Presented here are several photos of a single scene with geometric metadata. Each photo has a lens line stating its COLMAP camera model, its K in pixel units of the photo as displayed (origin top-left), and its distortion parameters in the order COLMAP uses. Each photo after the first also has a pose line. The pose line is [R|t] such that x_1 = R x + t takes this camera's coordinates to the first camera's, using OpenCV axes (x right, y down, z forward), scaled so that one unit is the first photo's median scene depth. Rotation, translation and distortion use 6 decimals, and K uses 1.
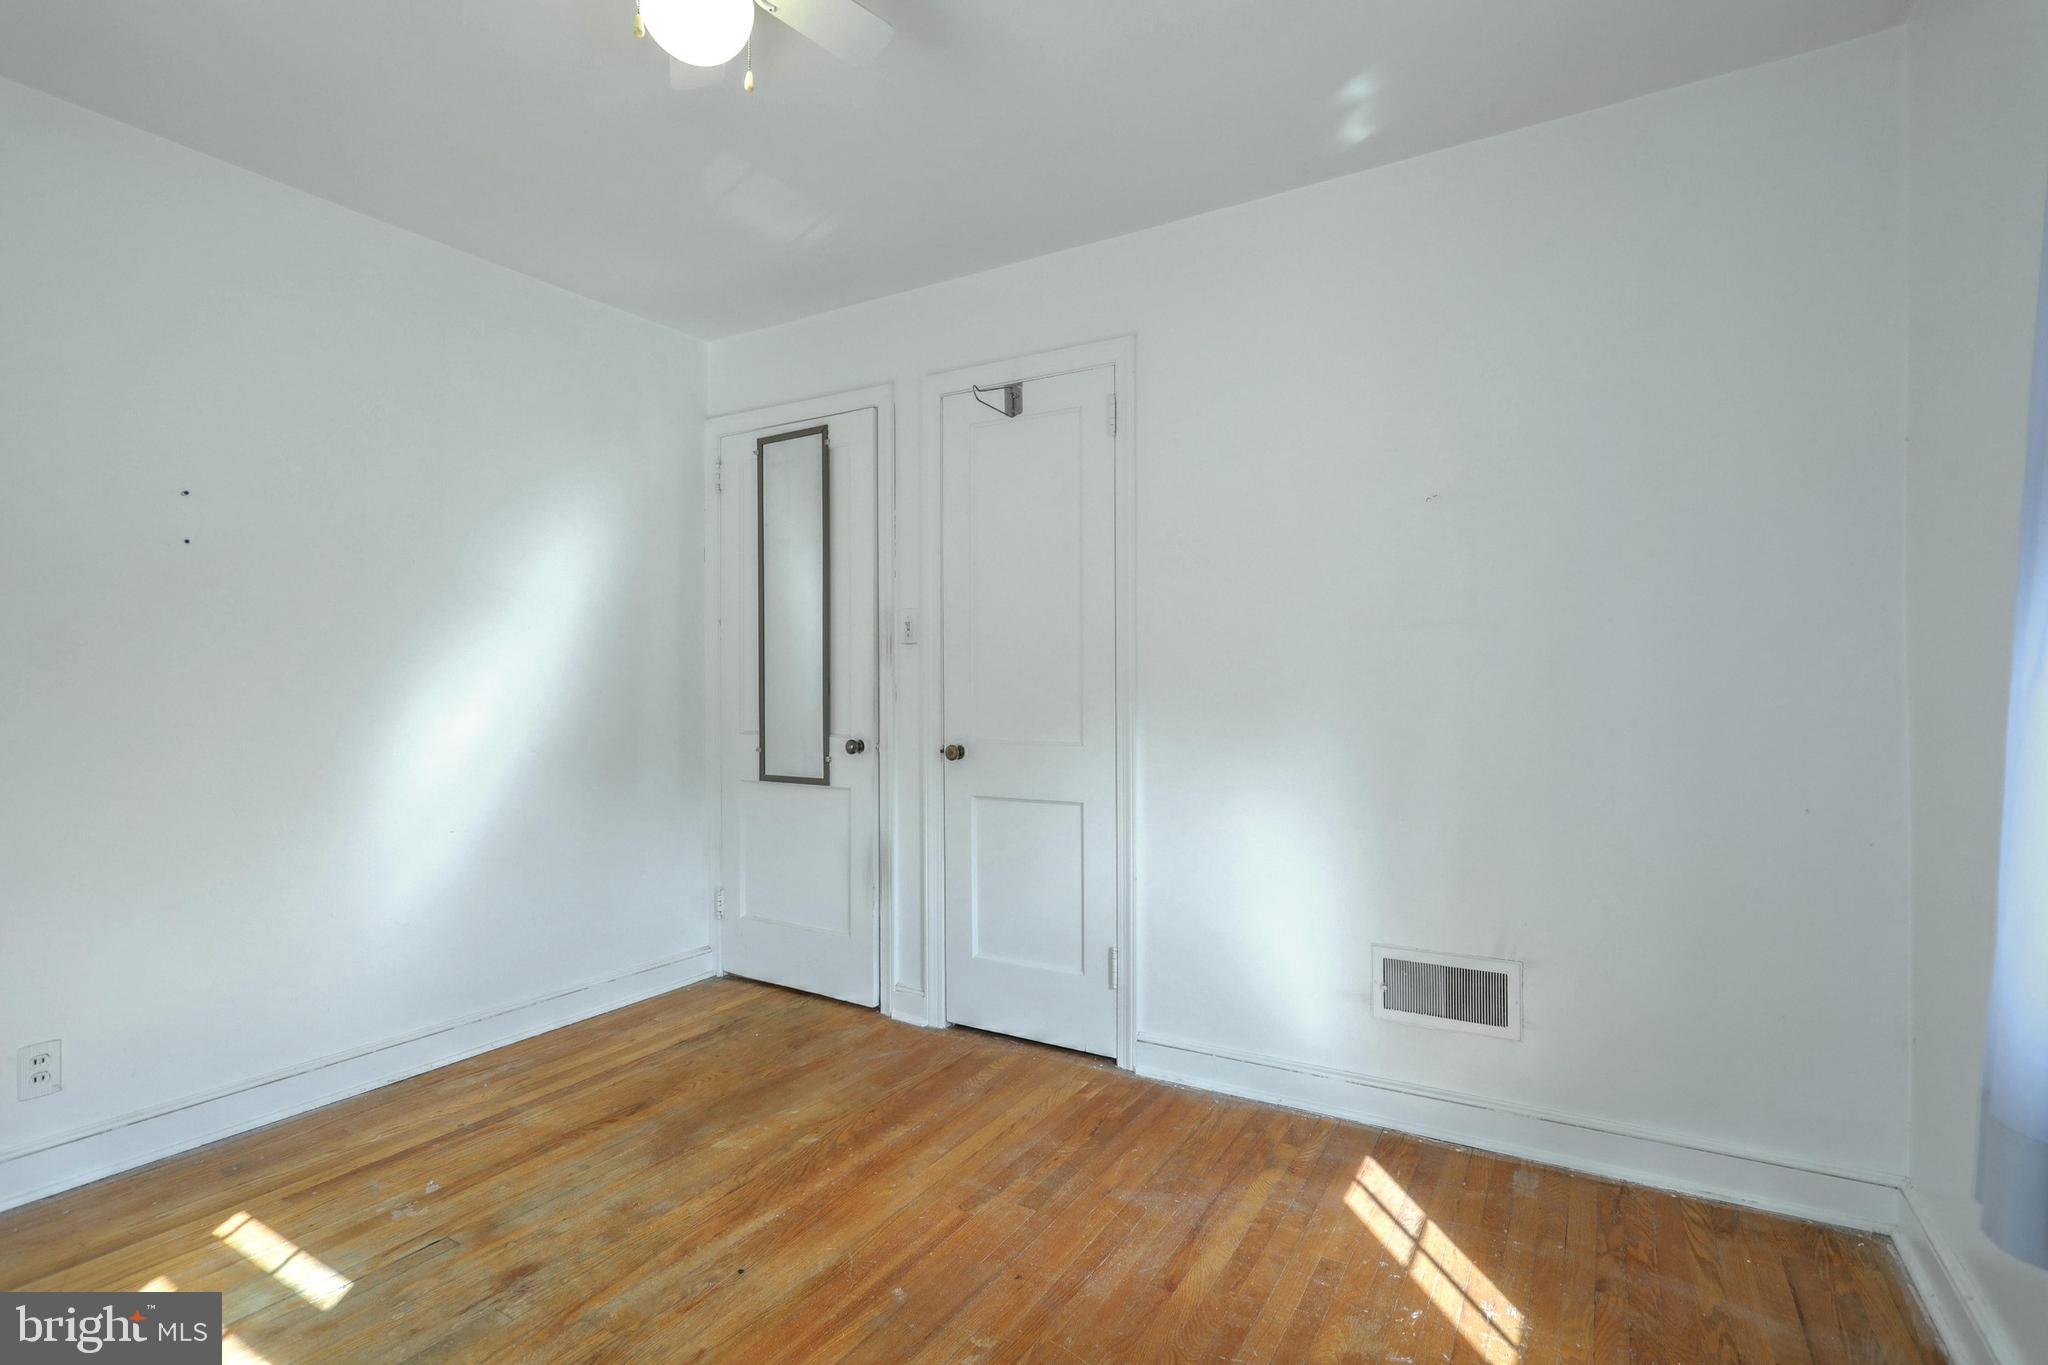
lens RADIAL K [[972.9, 0, 1006.2], [0, 972.9, 717.2], [0, 0, 1]] dist [0.002291, -0.001553]
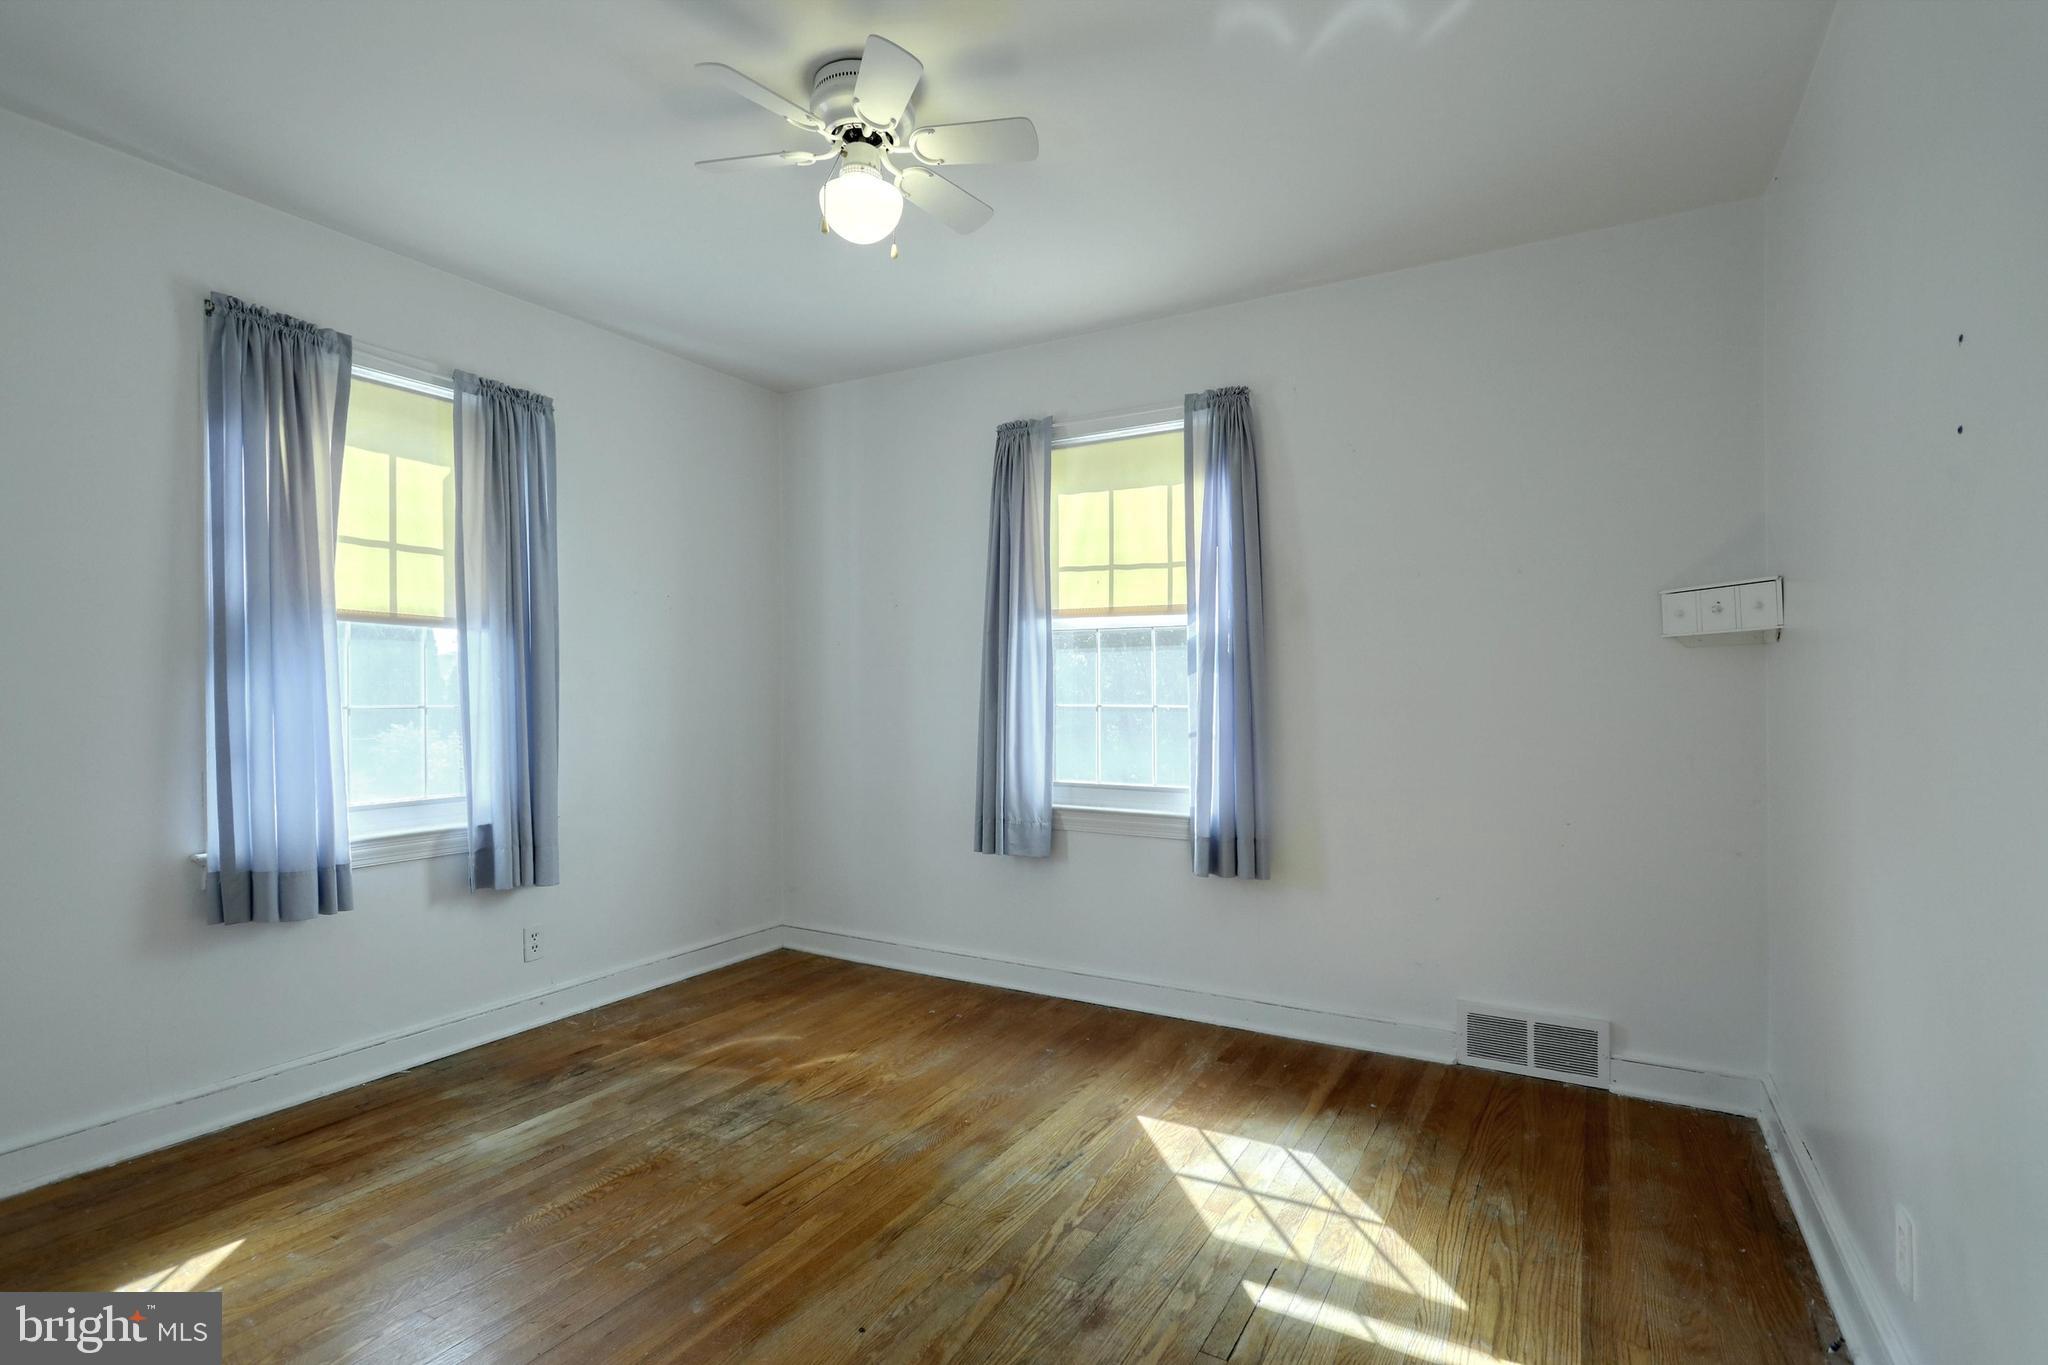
lens RADIAL K [[972.9, 0, 1030.6], [0, 972.9, 689.5], [0, 0, 1]] dist [0.002291, -0.001553]
pose [[-0.999165, 0.002916, -0.040758, -0.432681], [0.002246, 0.999862, 0.016488, -0.061511], [0.040801, 0.016383, -0.999033, 2.095333]]
